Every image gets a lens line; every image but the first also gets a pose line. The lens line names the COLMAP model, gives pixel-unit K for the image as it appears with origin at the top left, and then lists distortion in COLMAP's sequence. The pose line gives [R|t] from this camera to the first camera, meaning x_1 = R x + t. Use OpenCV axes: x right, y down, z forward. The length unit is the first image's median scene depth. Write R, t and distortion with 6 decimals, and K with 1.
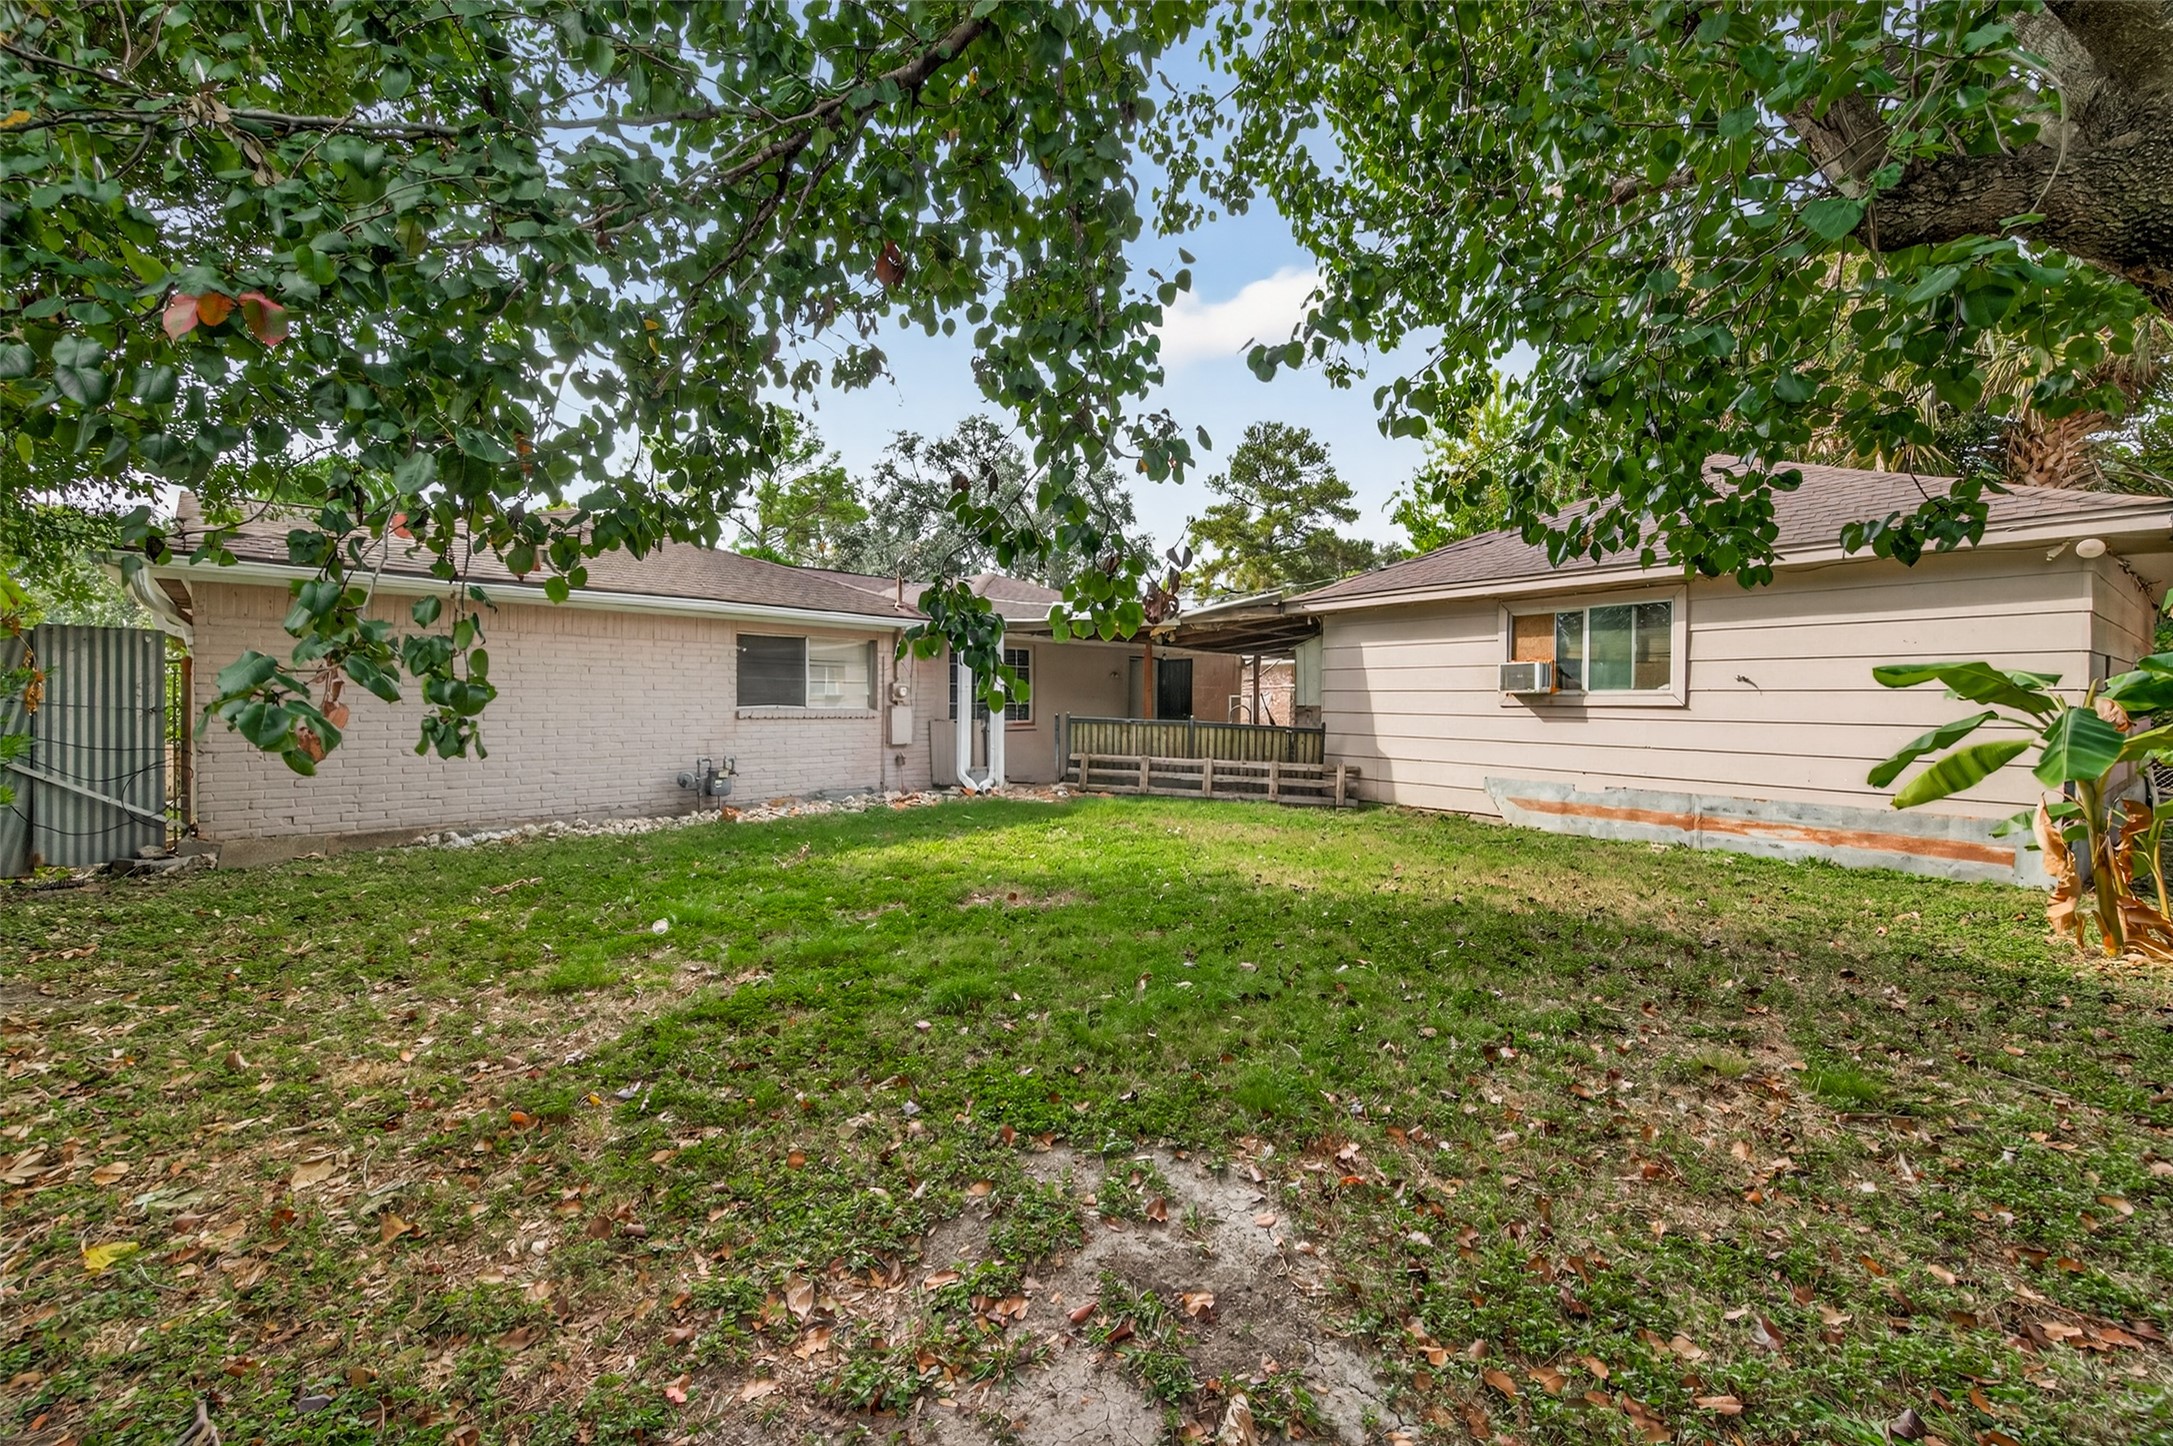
lens RADIAL K [[858.9, 0, 1085.4], [0, 858.9, 718.8], [0, 0, 1]] dist [0.002398, 0.000403]
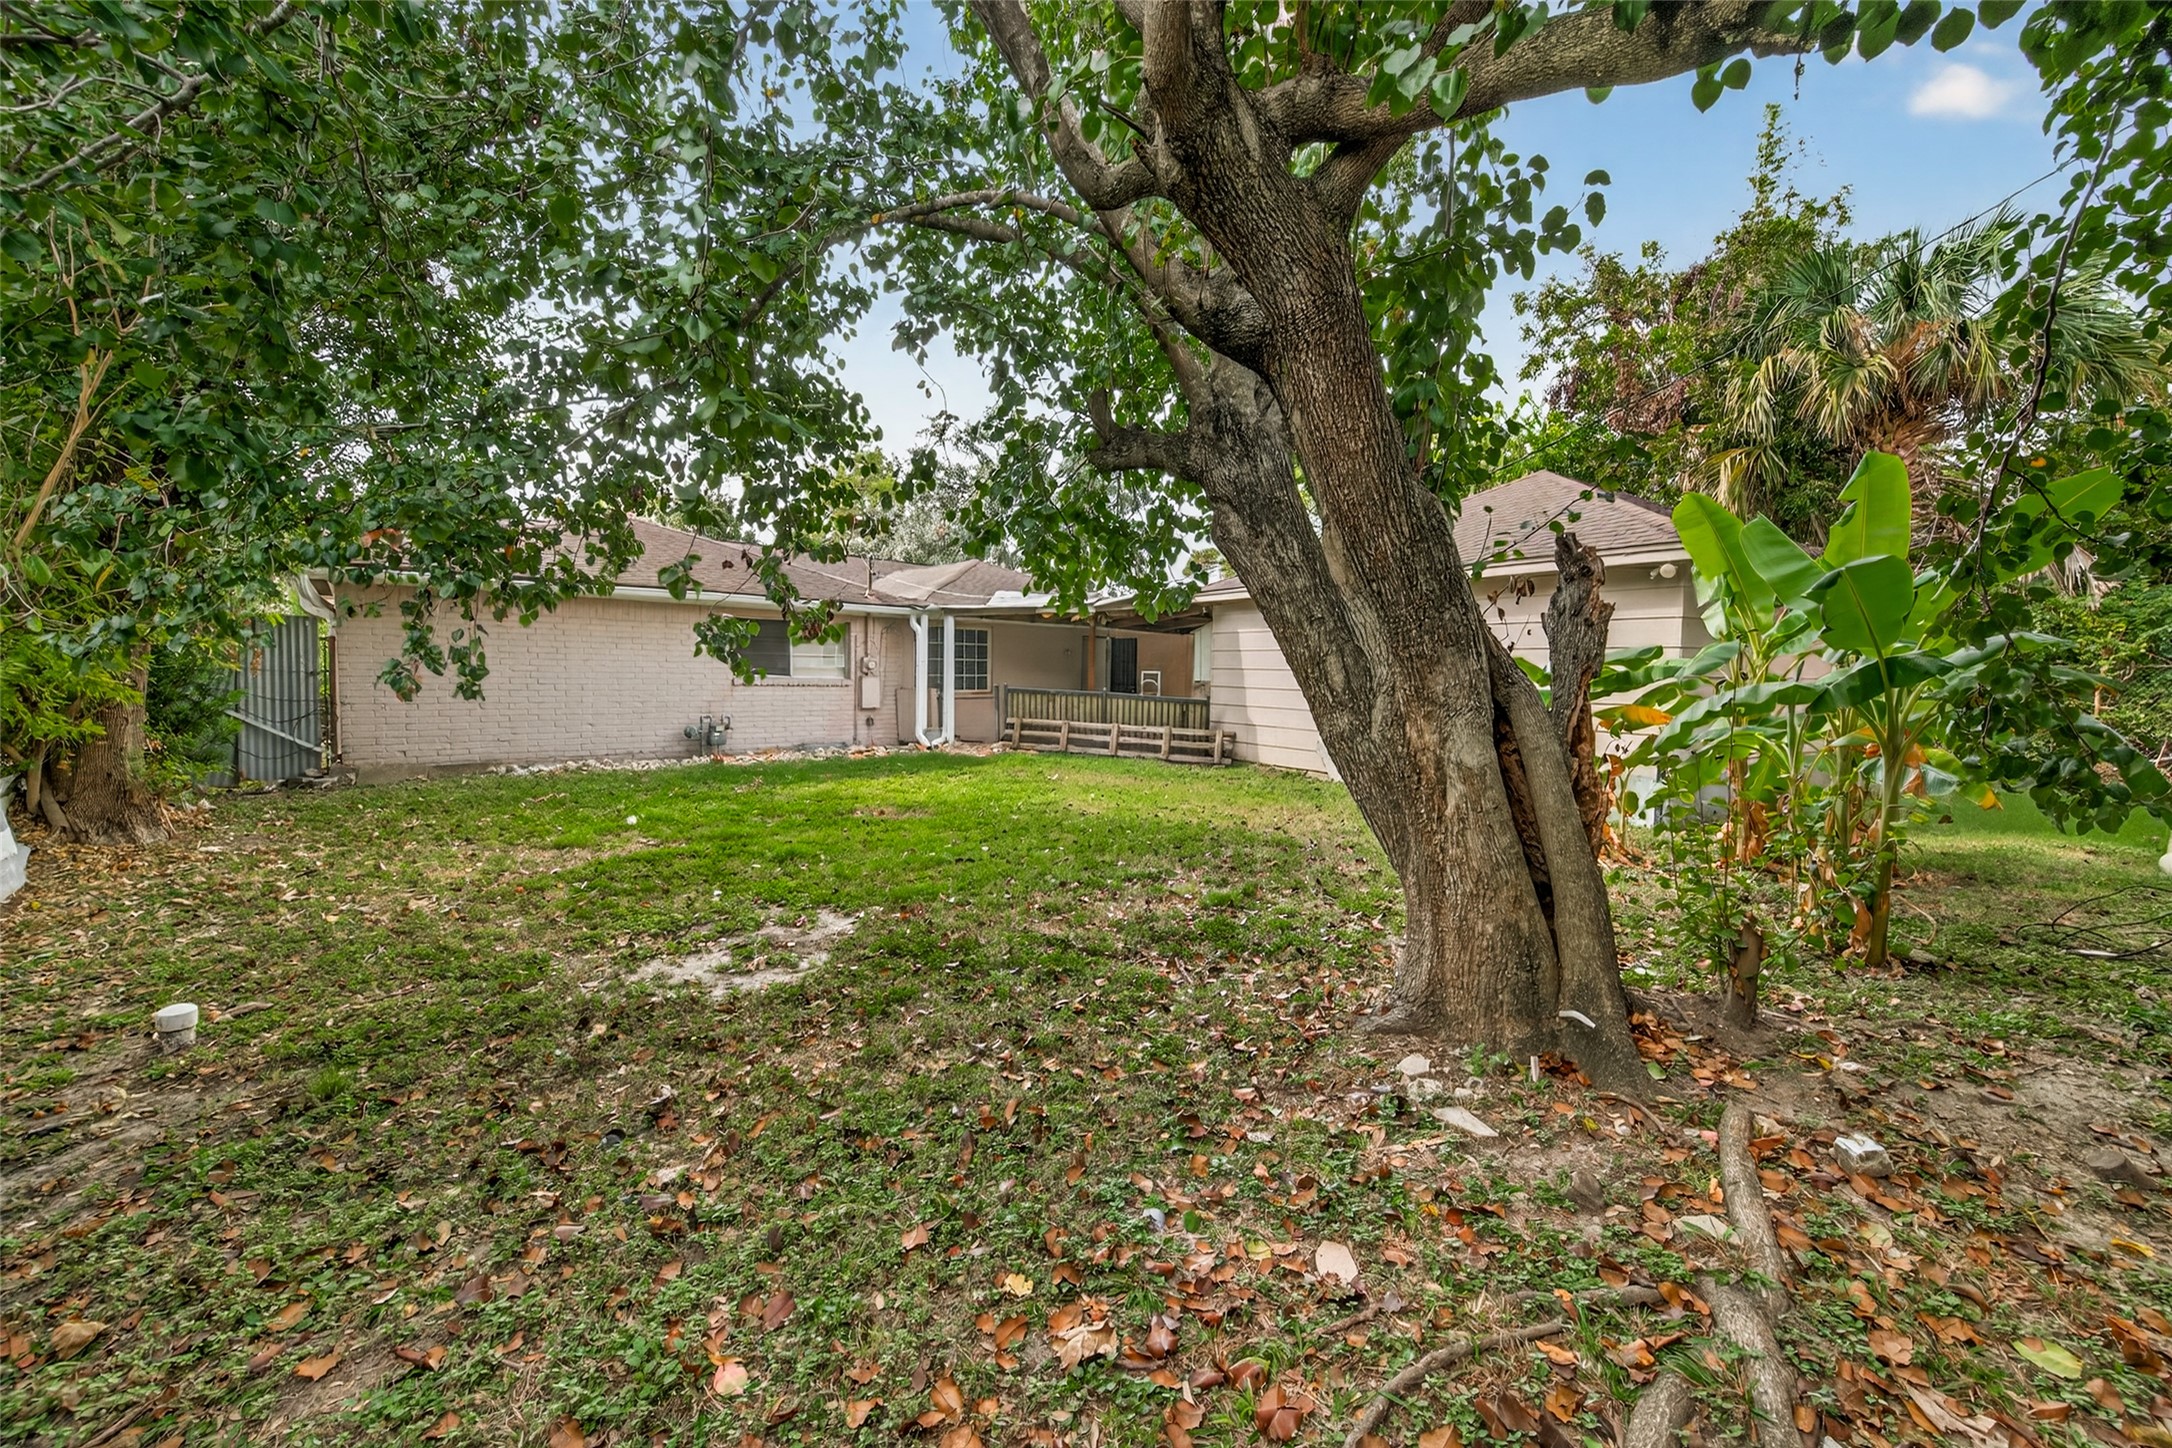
lens RADIAL K [[858.5, 0, 1087.5], [0, 858.5, 731.1], [0, 0, 1]] dist [0.002398, 0.000403]
pose [[0.997327, 0.017416, -0.070964, 0.199795], [-0.013984, 0.998721, 0.048583, -0.001068], [0.071719, -0.047461, 0.996295, -0.218798]]
